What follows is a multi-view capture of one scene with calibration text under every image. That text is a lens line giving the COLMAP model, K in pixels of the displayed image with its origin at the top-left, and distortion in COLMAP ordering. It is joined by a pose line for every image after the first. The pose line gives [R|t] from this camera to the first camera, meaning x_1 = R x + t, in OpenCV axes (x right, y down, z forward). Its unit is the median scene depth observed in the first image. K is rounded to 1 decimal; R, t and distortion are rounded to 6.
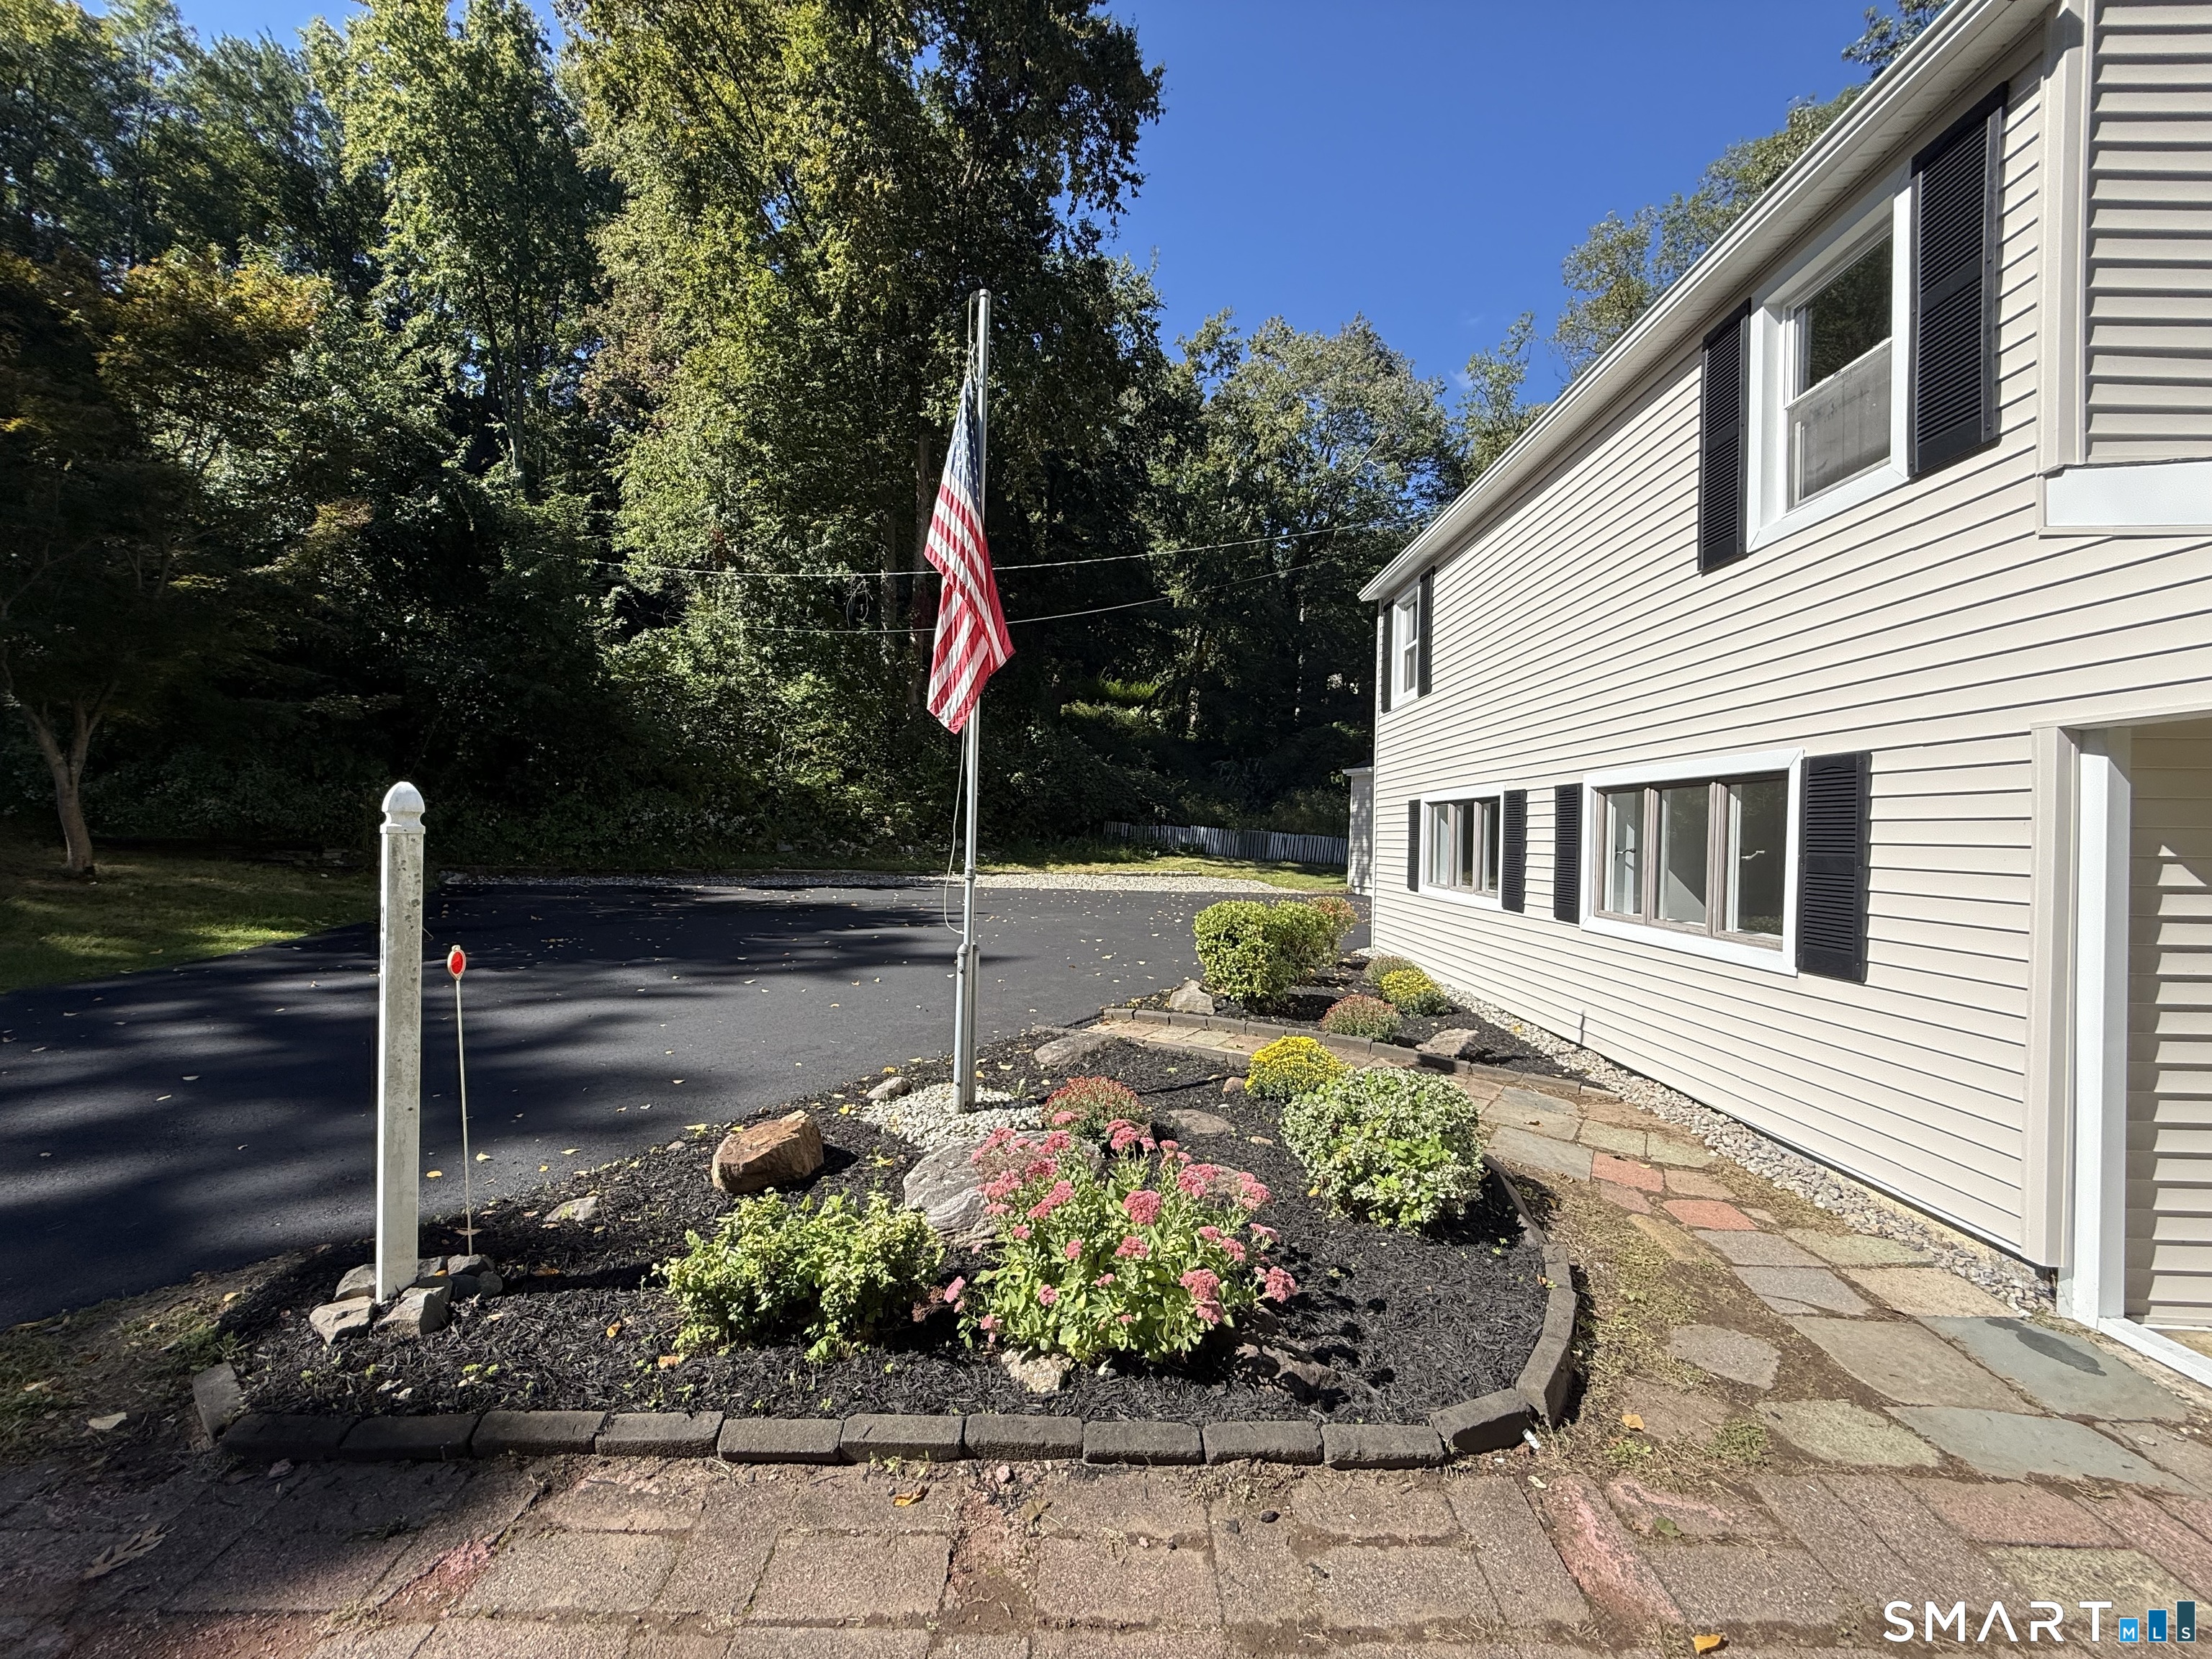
lens RADIAL K [[891.9, 0, 1100.7], [0, 891.9, 835.6], [0, 0, 1]] dist [0.000550, 0.000867]
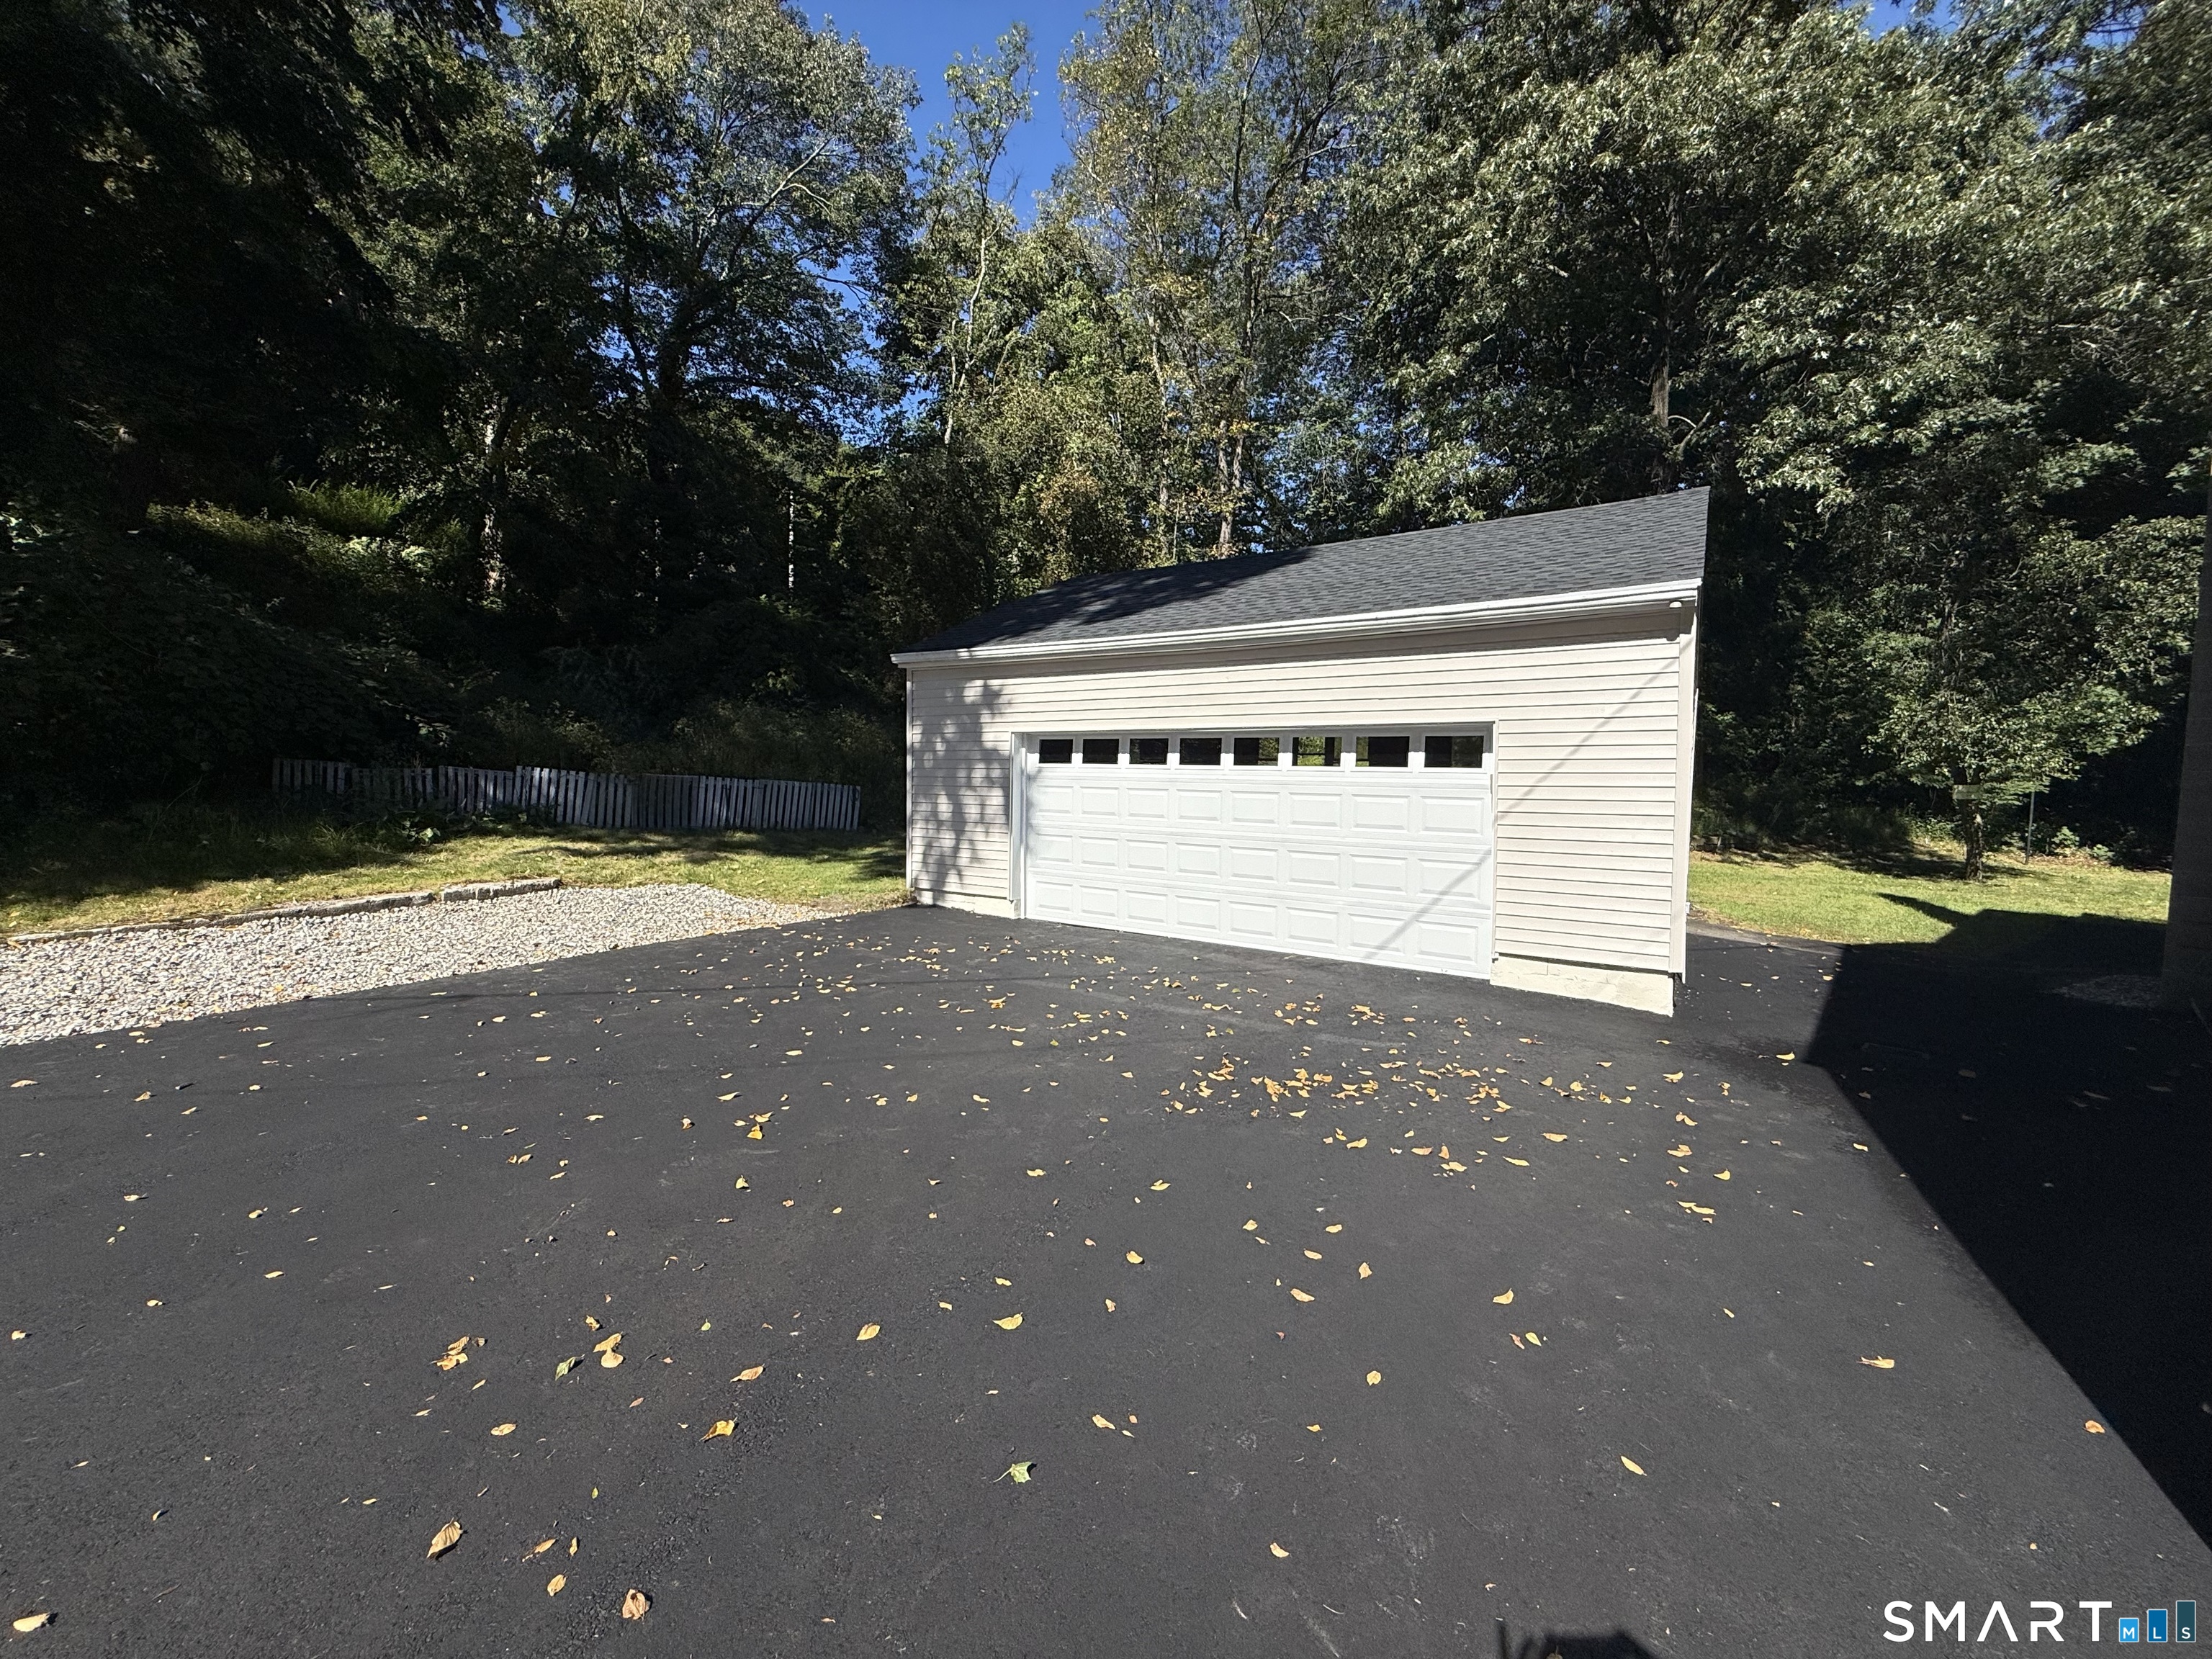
lens RADIAL K [[891.9, 0, 1121.2], [0, 891.9, 831.4], [0, 0, 1]] dist [0.000550, 0.000867]
pose [[0.755698, -0.069571, 0.651214, 0.039052], [0.011653, 0.995613, 0.092841, -0.021136], [-0.654816, -0.062571, 0.753194, 0.514183]]
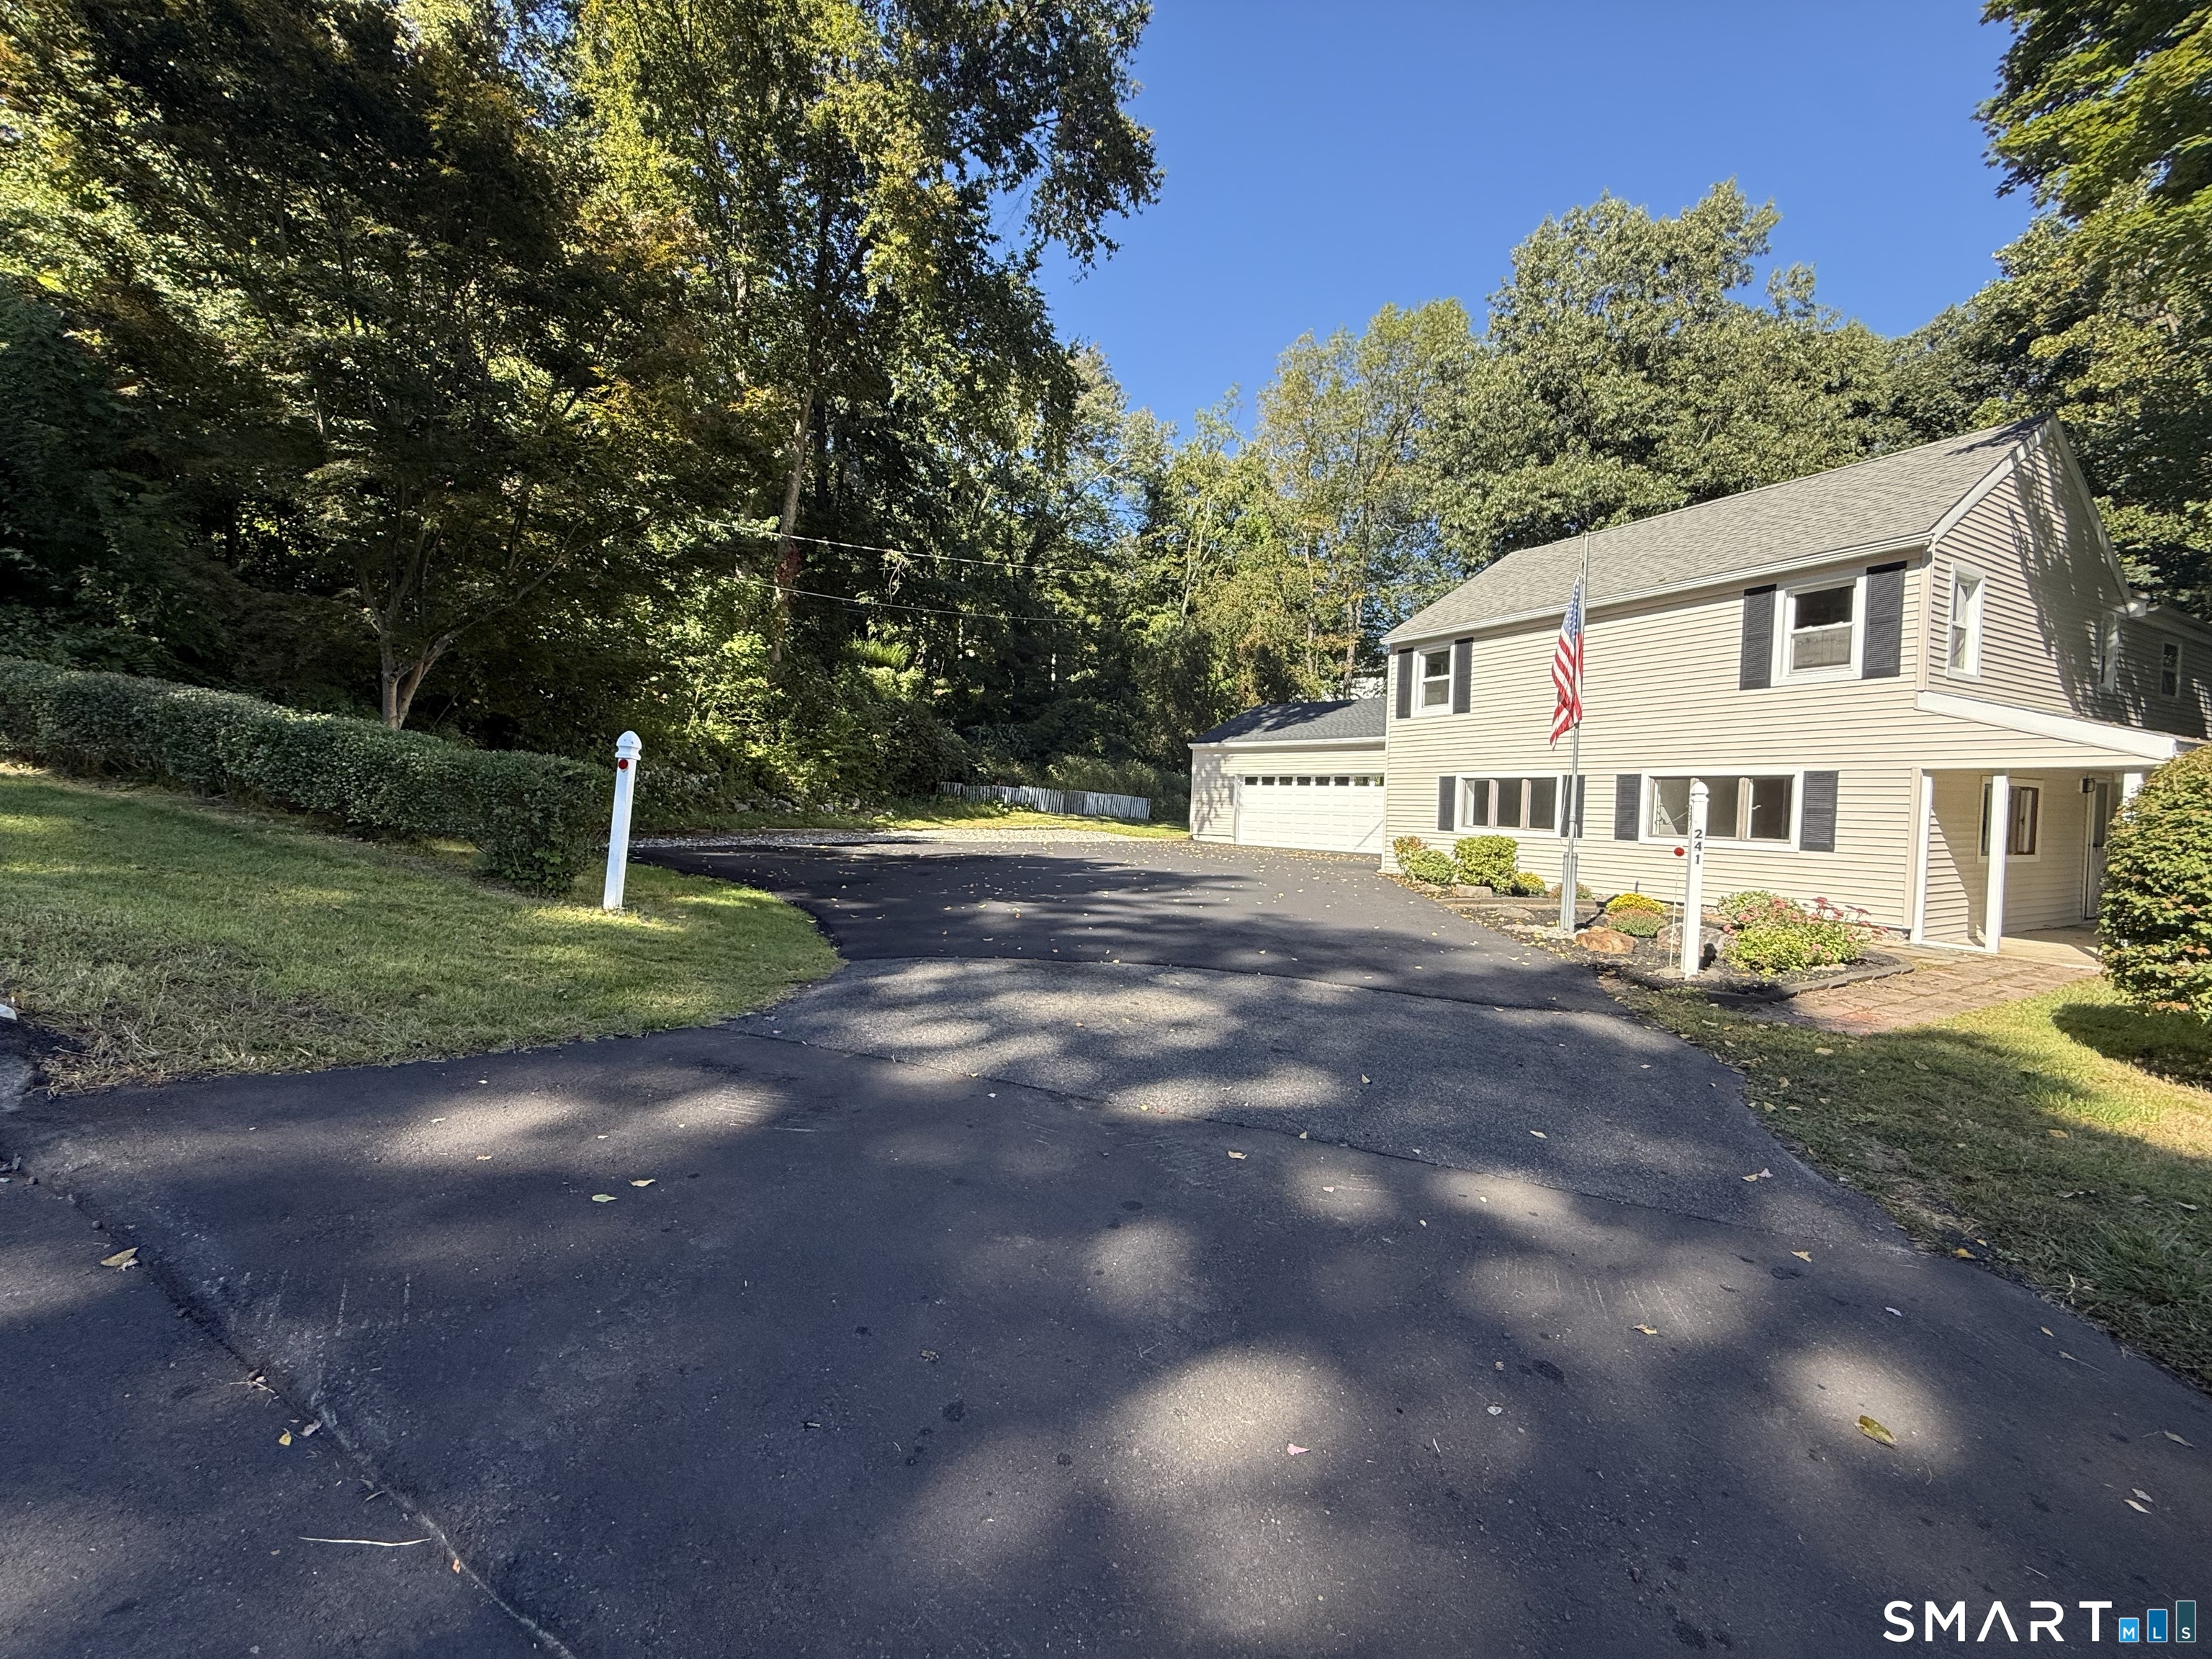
lens RADIAL K [[891.9, 0, 1108.6], [0, 891.9, 839.1], [0, 0, 1]] dist [0.000550, 0.000867]
pose [[0.868370, -0.015980, 0.495659, -0.438880], [-0.009159, 0.998793, 0.048248, 0.001327], [-0.495832, -0.046437, 0.867176, -0.055228]]
